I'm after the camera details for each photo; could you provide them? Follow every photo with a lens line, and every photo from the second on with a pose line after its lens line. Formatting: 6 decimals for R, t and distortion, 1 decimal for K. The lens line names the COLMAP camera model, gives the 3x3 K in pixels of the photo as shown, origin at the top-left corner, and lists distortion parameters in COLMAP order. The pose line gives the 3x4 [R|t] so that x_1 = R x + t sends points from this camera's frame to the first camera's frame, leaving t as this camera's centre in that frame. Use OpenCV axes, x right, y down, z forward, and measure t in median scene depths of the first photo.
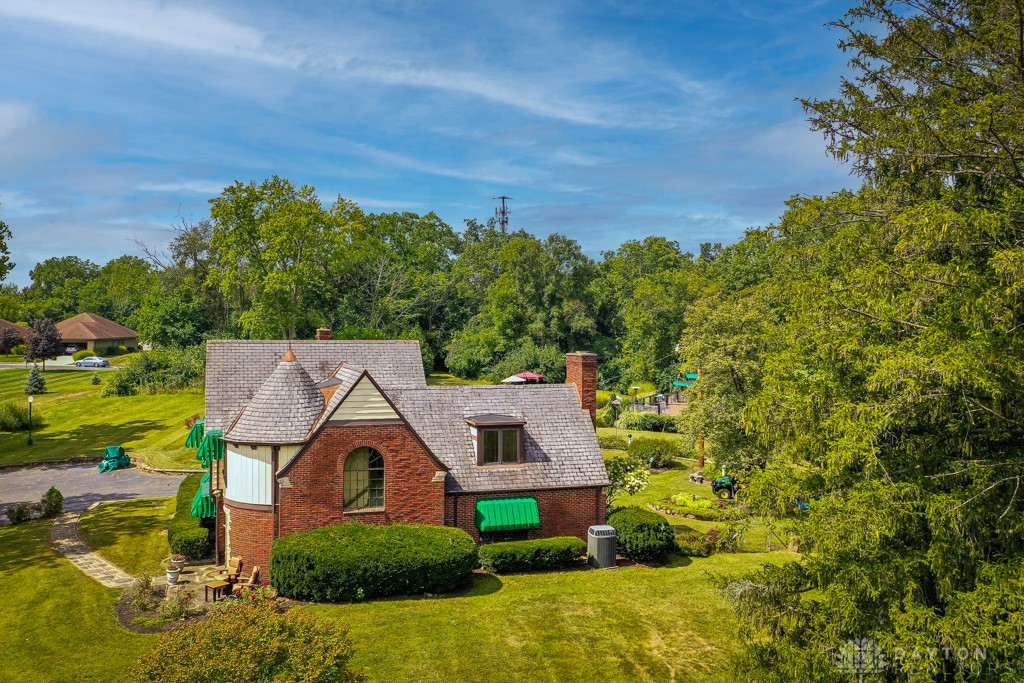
lens RADIAL K [[861.8, 0, 476.9], [0, 861.8, 316.9], [0, 0, 1]] dist [0.008018, 0.010461]
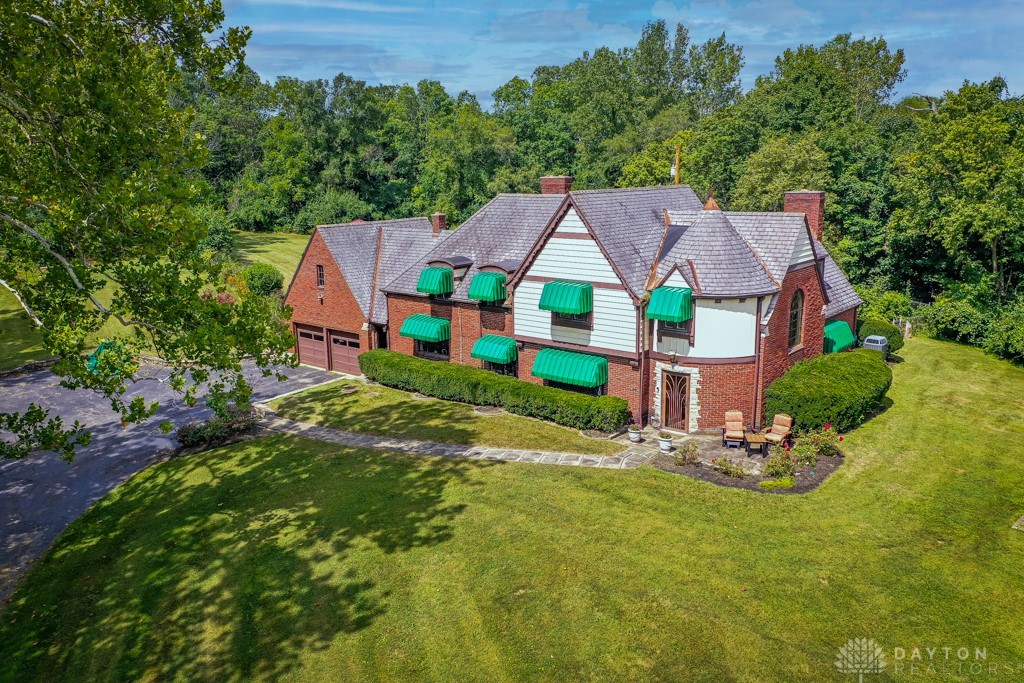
lens RADIAL K [[809.3, 0, 506.0], [0, 809.3, 340.0], [0, 0, 1]] dist [0.012401, 0.003290]
pose [[0.835017, -0.135802, 0.533203, -0.680572], [0.018241, 0.975363, 0.219849, -0.006525], [-0.549922, -0.173852, 0.816922, 0.279624]]
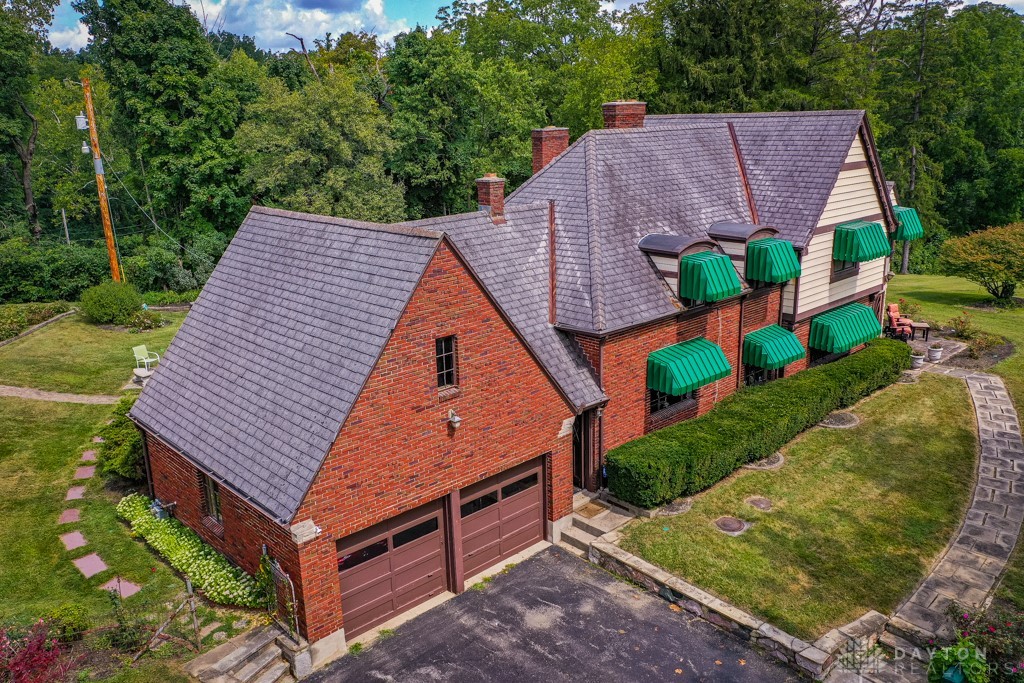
lens RADIAL K [[809.3, 0, 509.8], [0, 809.3, 338.4], [0, 0, 1]] dist [0.012401, 0.003290]
pose [[-0.439218, -0.236292, 0.866749, -0.665363], [0.018591, 0.962193, 0.271733, 0.017003], [-0.898188, 0.135464, -0.418220, 1.294164]]
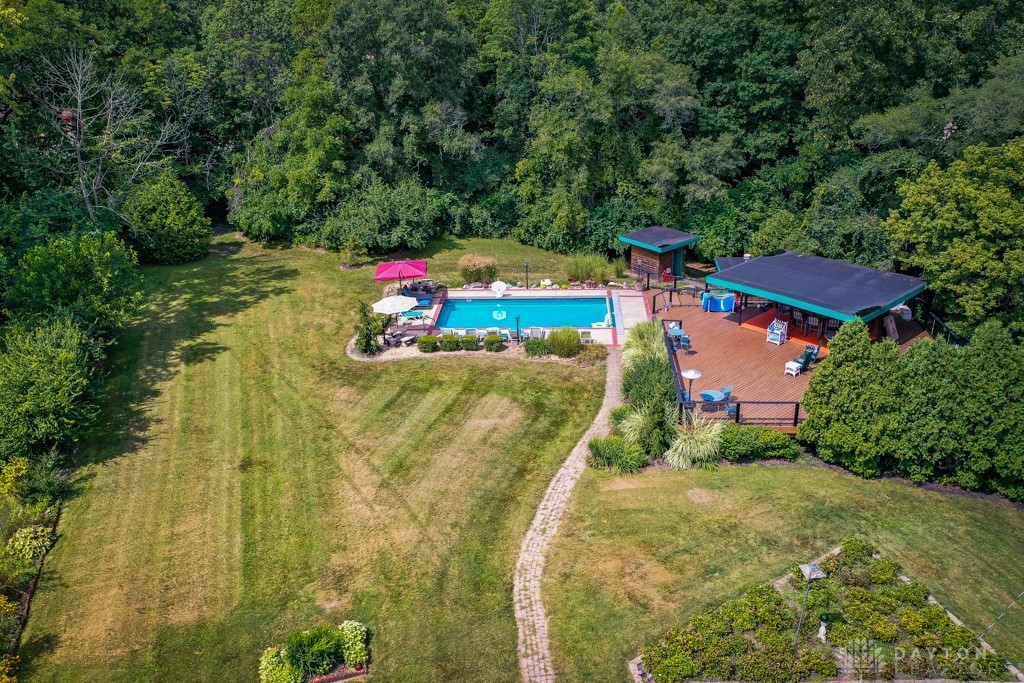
lens RADIAL K [[809.3, 0, 490.7], [0, 809.3, 317.4], [0, 0, 1]] dist [0.012401, 0.003290]
pose [[0.944445, -0.165550, 0.283932, -0.092176], [0.045275, 0.921176, 0.386504, -0.233372], [-0.325537, -0.352177, 0.877495, 1.079877]]
